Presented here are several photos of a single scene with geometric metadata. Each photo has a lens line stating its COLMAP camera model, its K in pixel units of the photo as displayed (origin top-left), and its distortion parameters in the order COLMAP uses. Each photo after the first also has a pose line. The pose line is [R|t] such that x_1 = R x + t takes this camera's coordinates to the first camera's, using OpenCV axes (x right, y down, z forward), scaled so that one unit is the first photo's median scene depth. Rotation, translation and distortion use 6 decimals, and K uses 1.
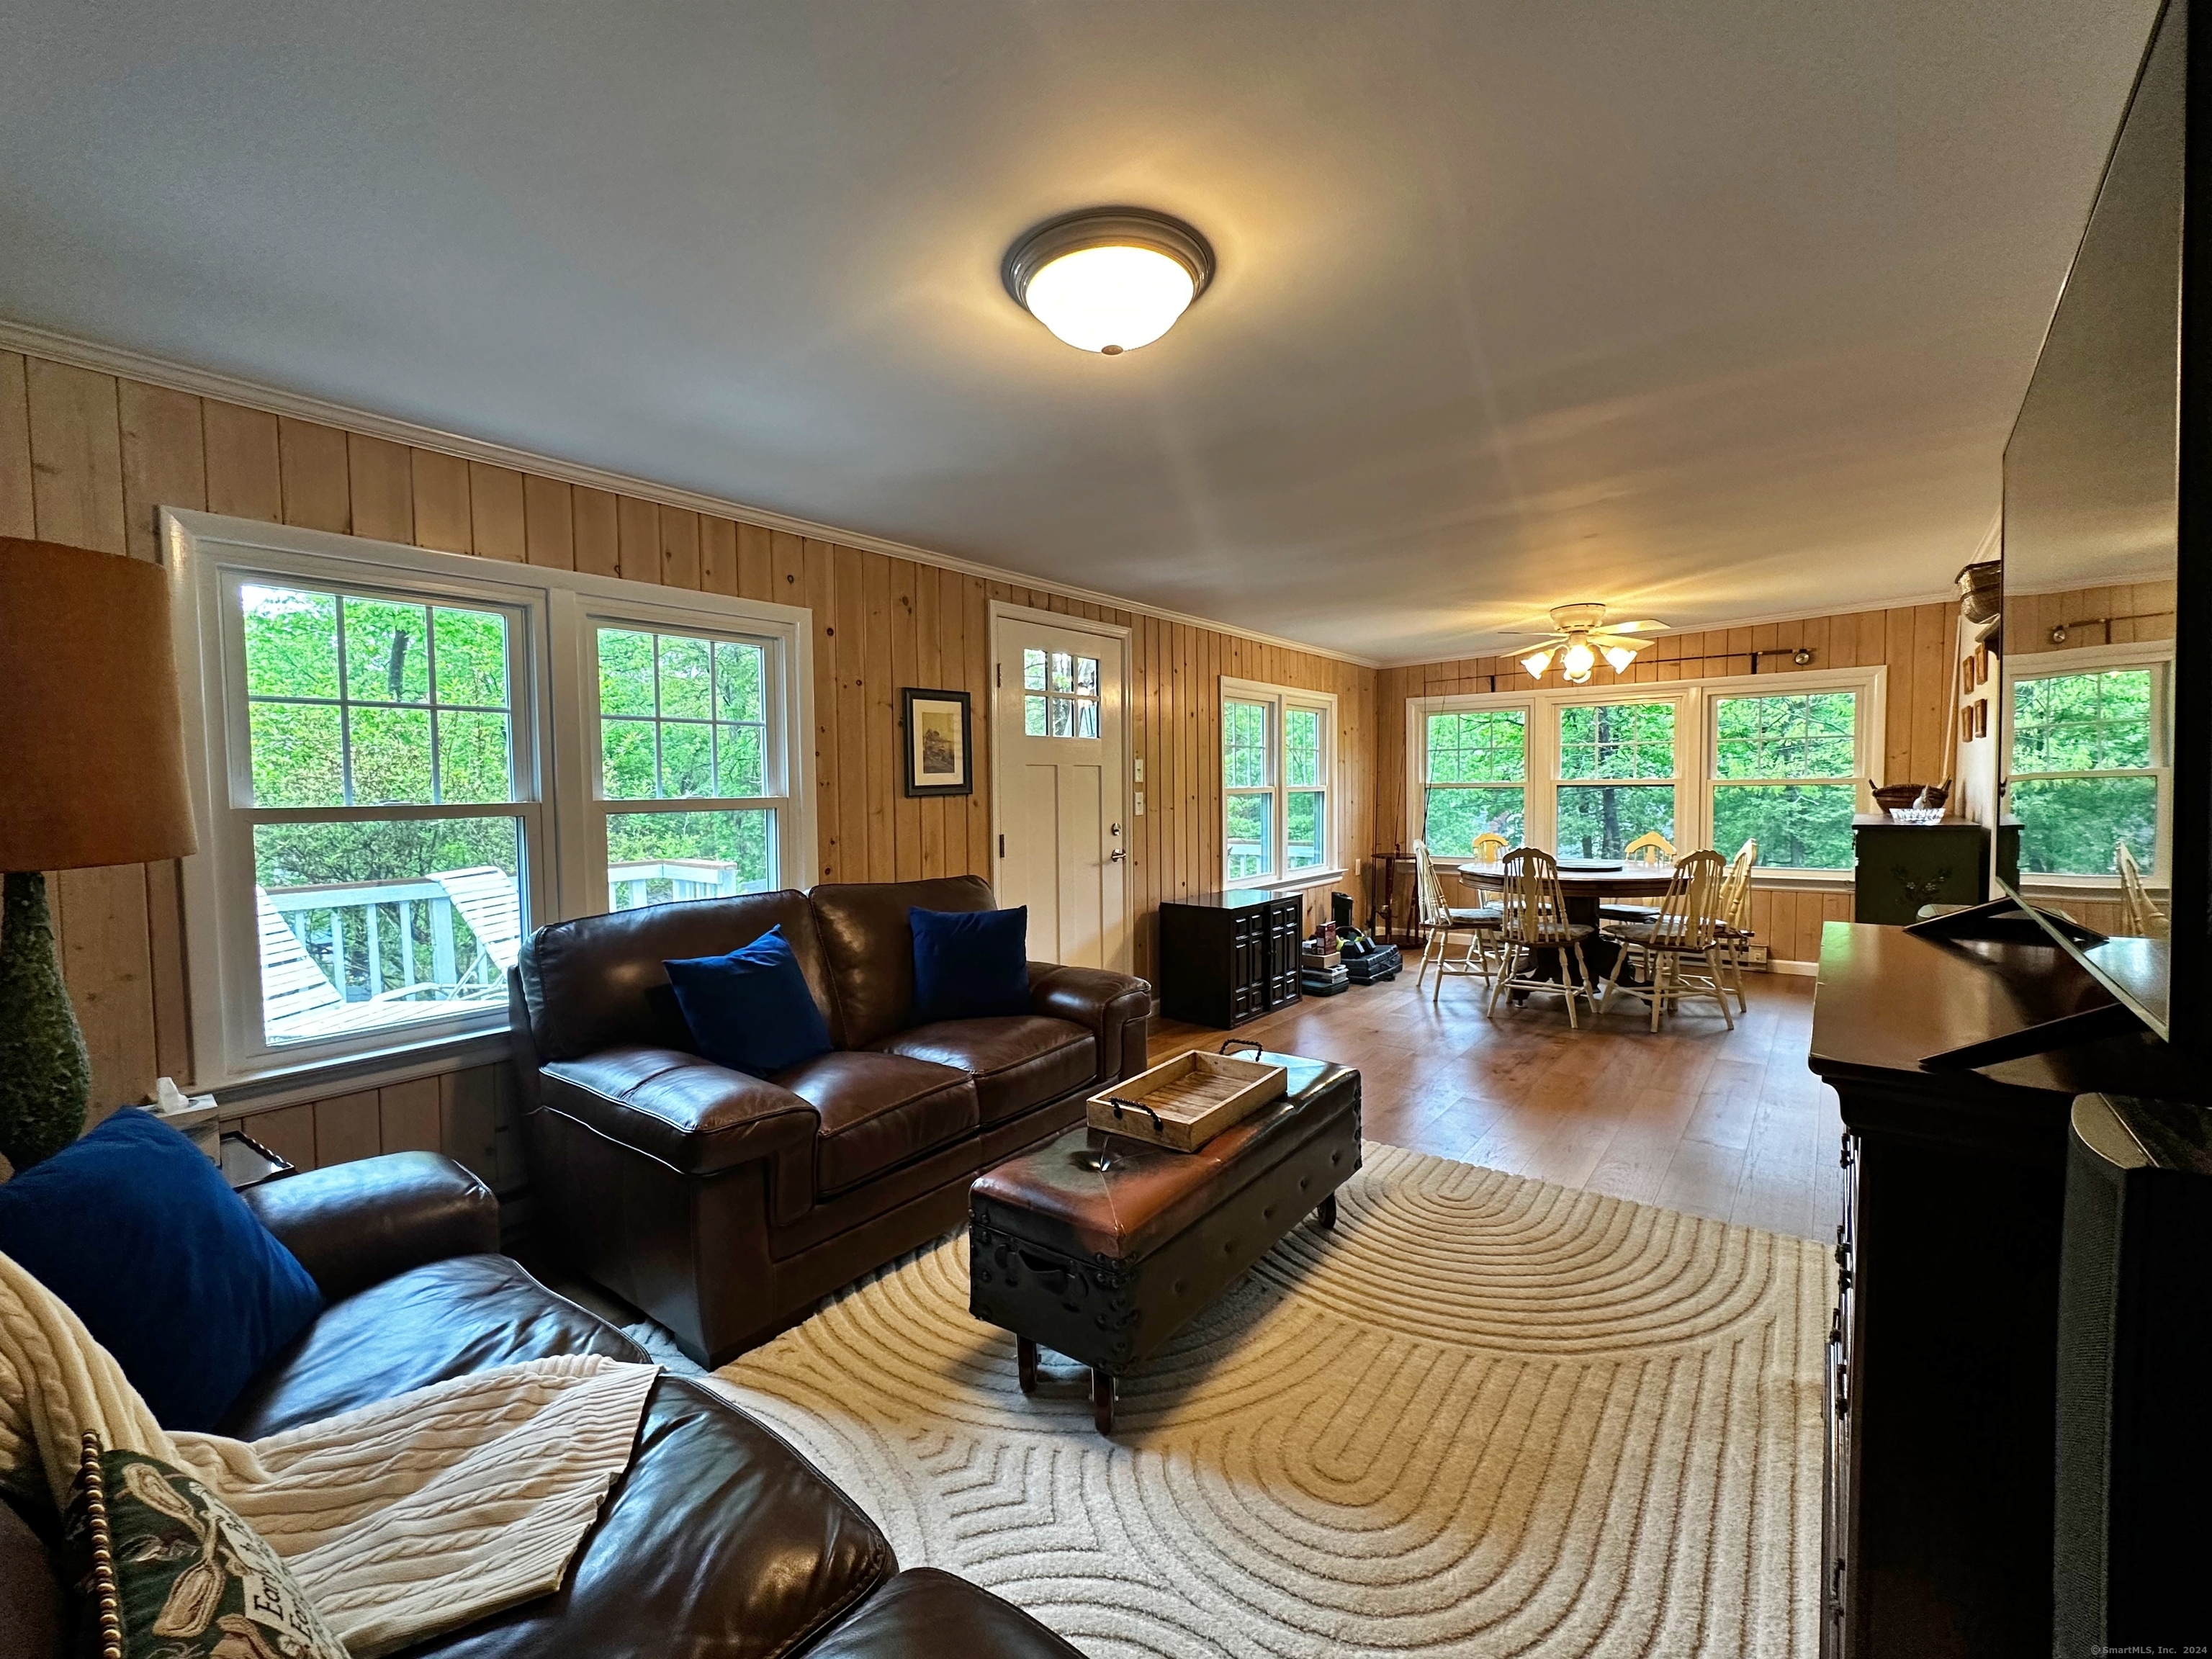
lens RADIAL K [[960.5, 0, 1111.5], [0, 960.5, 841.7], [0, 0, 1]] dist [-0.004217, 0.000660]
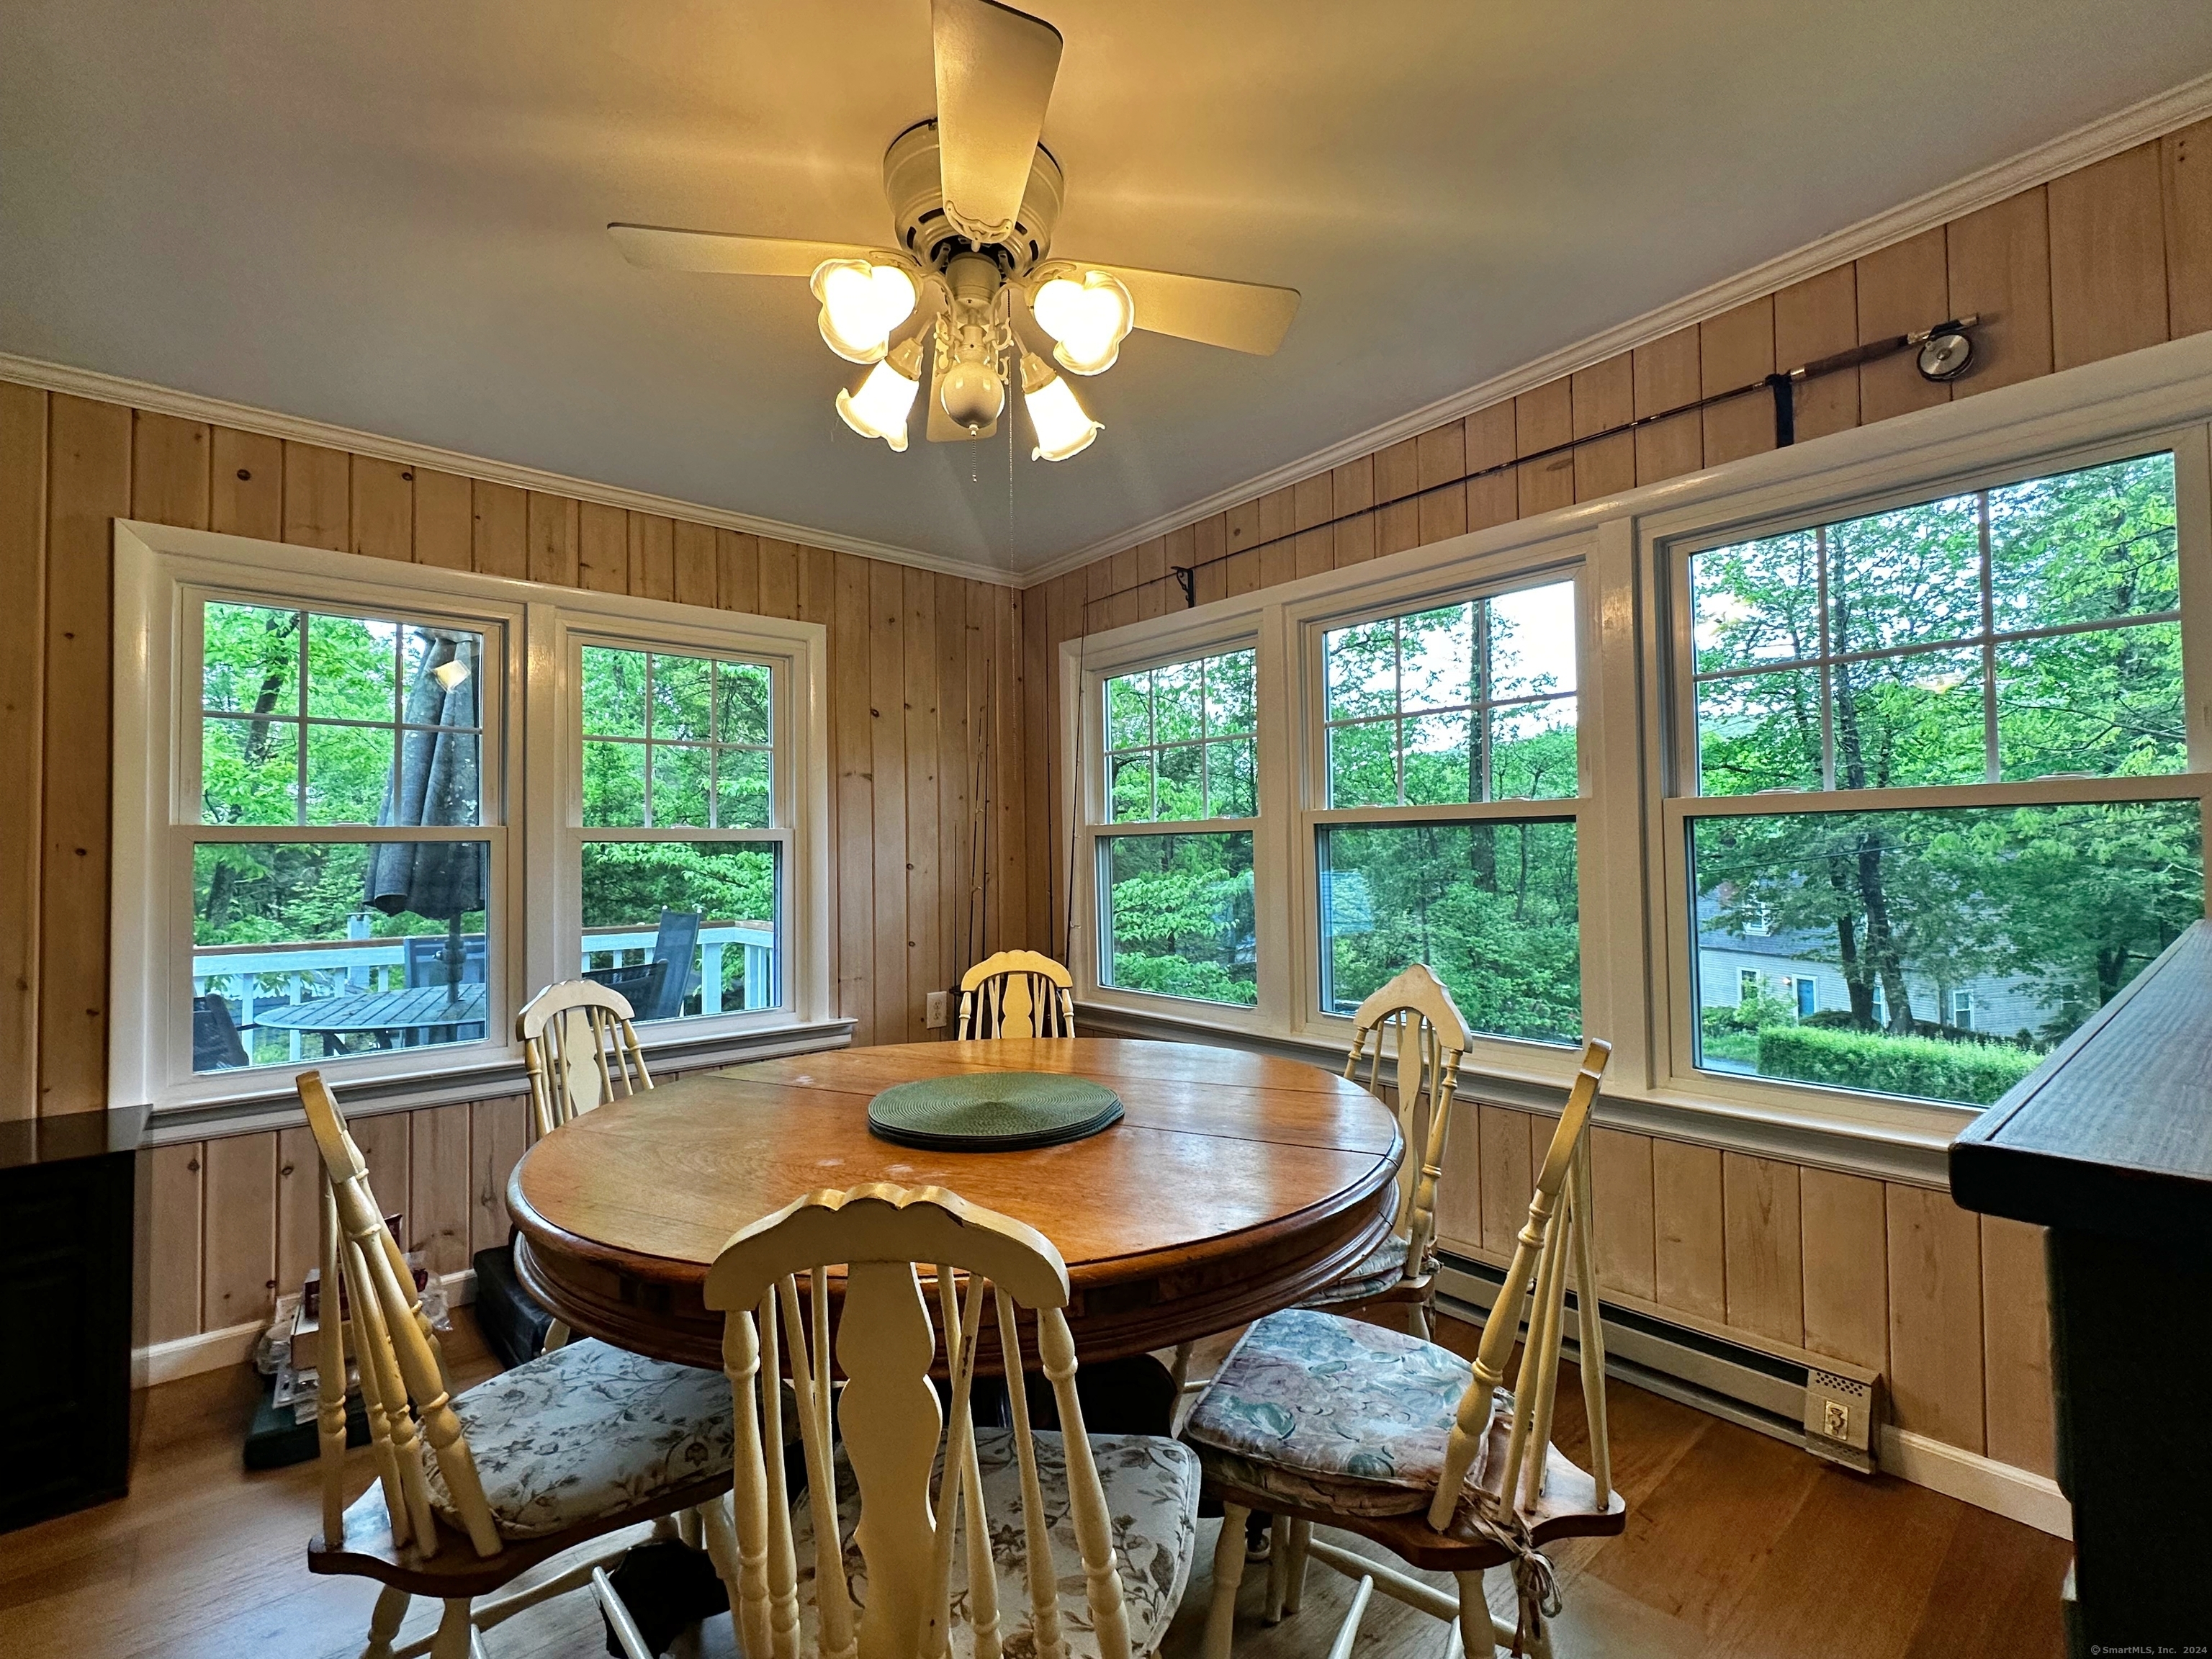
lens RADIAL K [[960.5, 0, 1086.5], [0, 960.5, 828.9], [0, 0, 1]] dist [-0.004217, 0.000660]
pose [[0.973277, 0.026762, -0.228069, 0.136417], [-0.039812, 0.997811, -0.052811, -0.010250], [0.226157, 0.060480, 0.972212, 0.172769]]
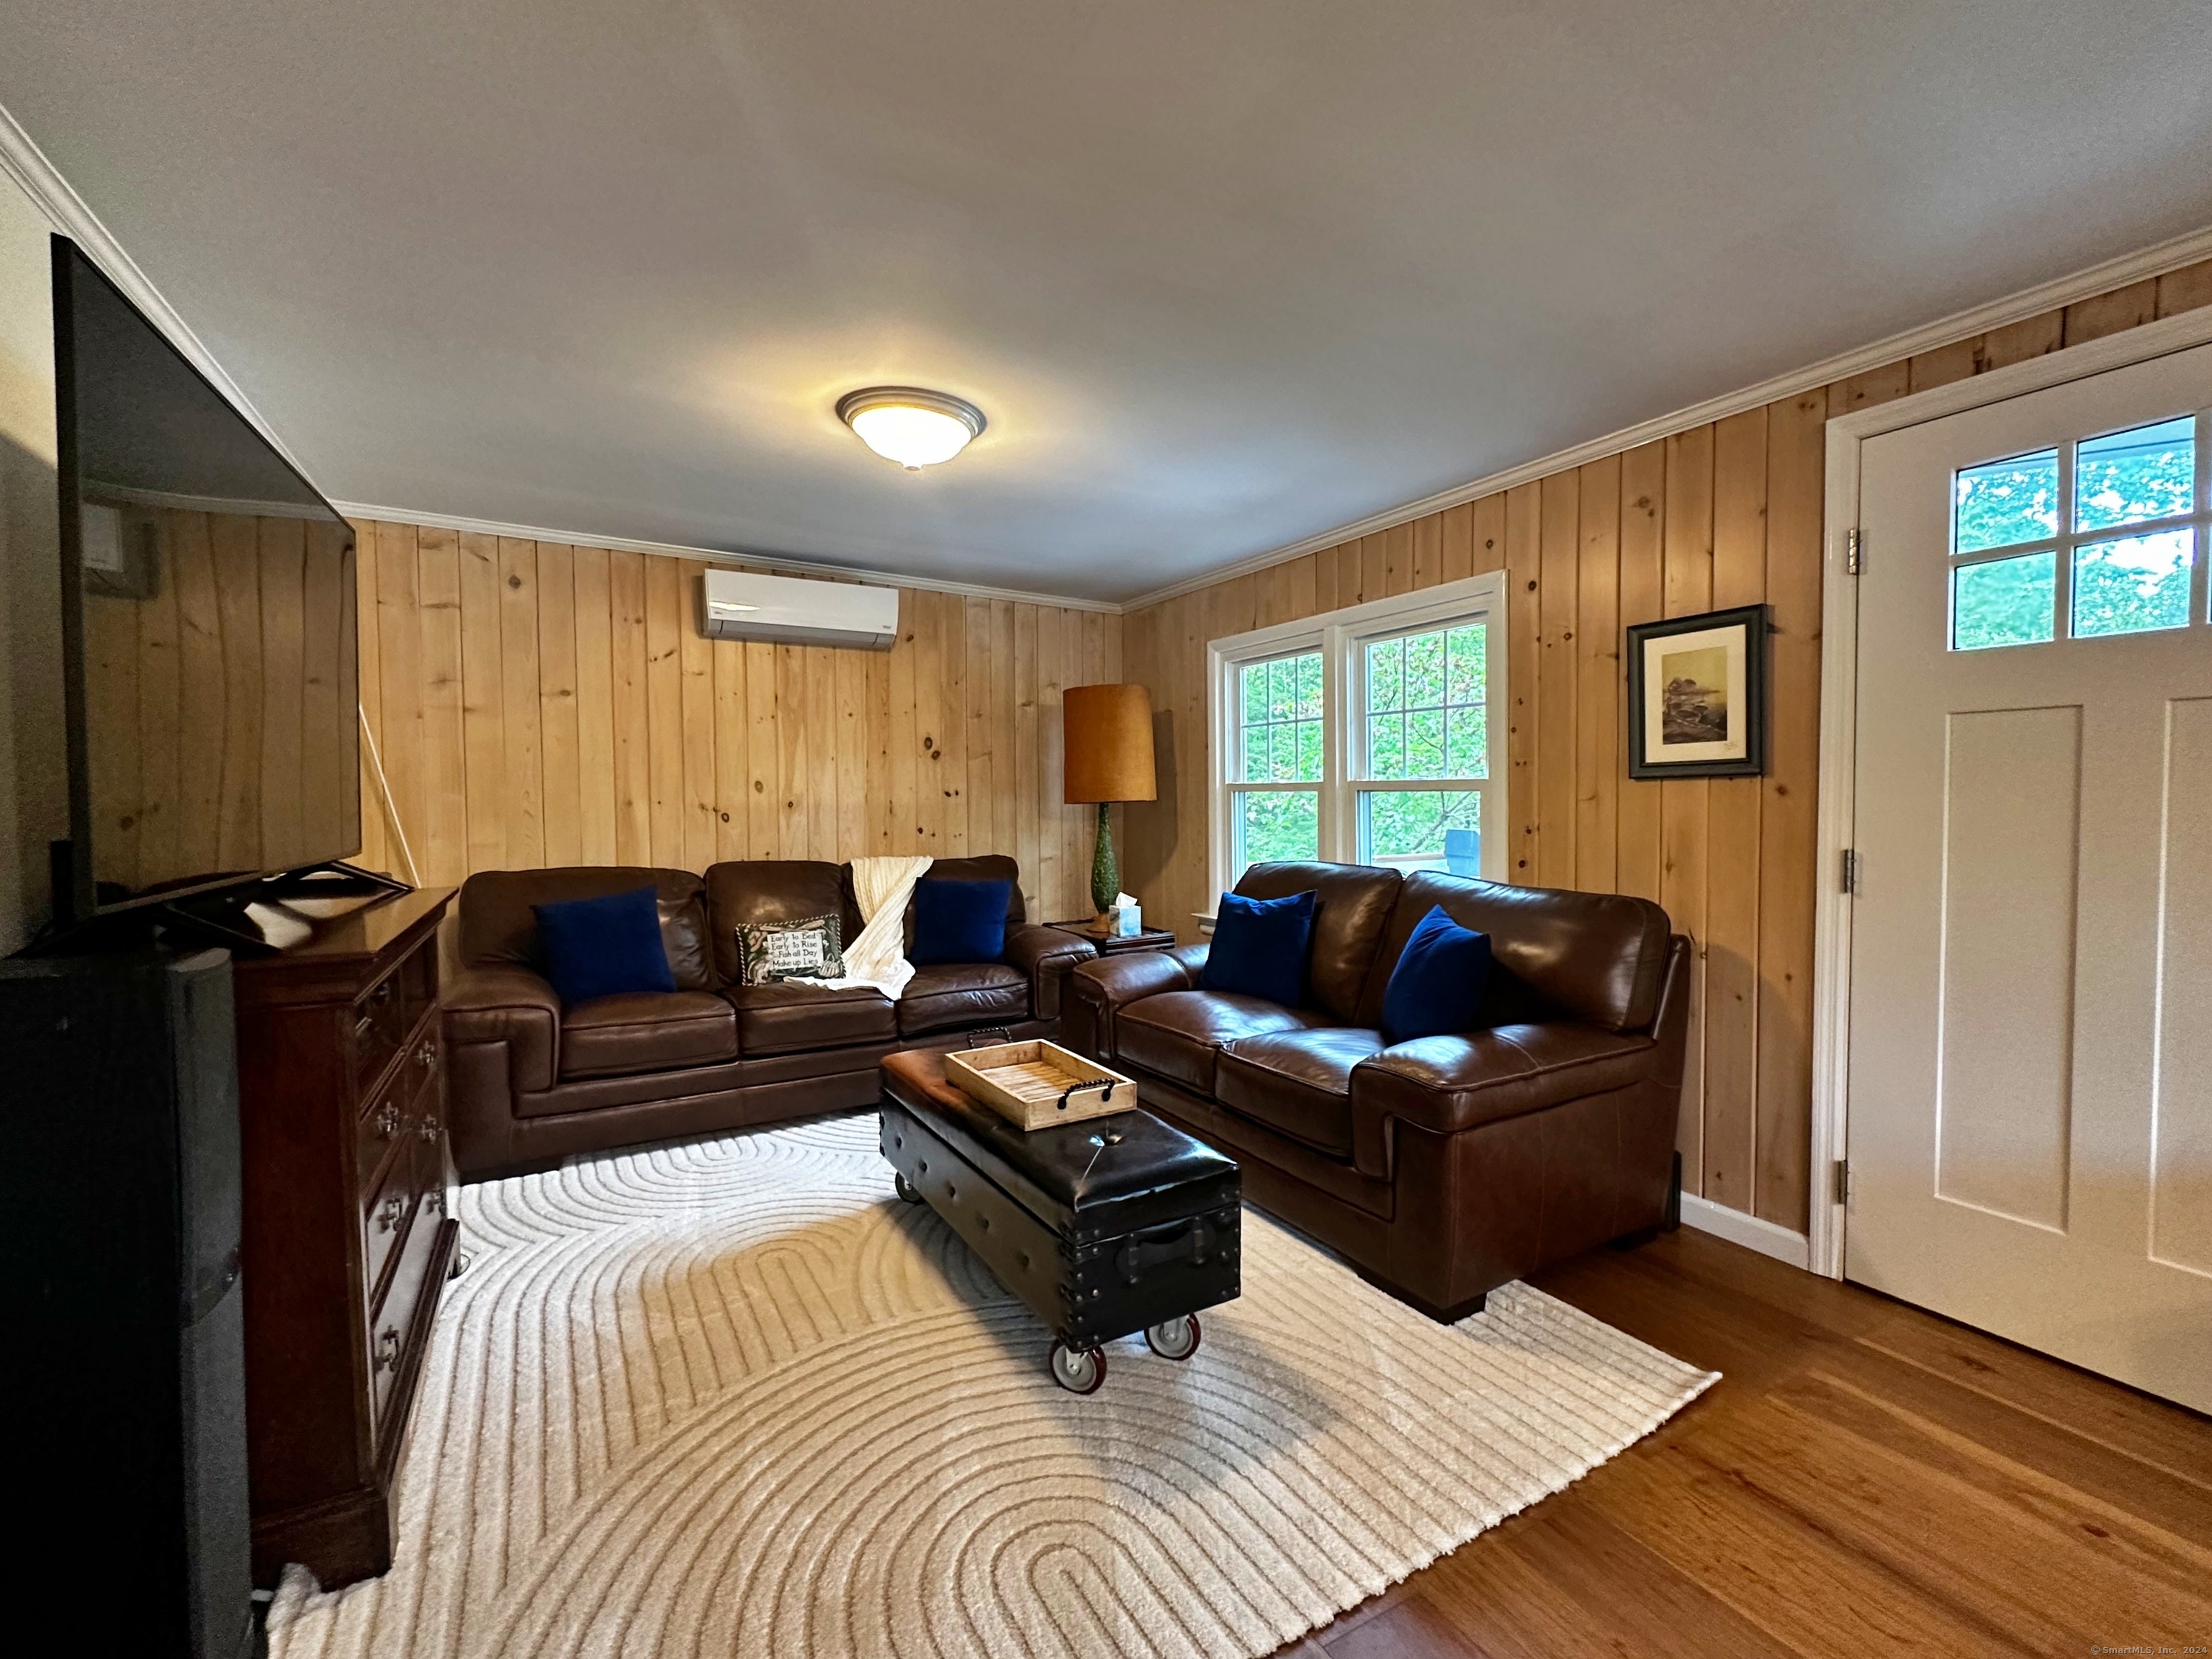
lens RADIAL K [[960.5, 0, 1097.9], [0, 960.5, 827.4], [0, 0, 1]] dist [-0.004217, 0.000660]
pose [[-0.408136, 0.076173, -0.909738, 0.659051], [-0.013666, 0.995892, 0.089517, -0.074723], [0.912819, 0.048968, -0.405418, 1.000612]]
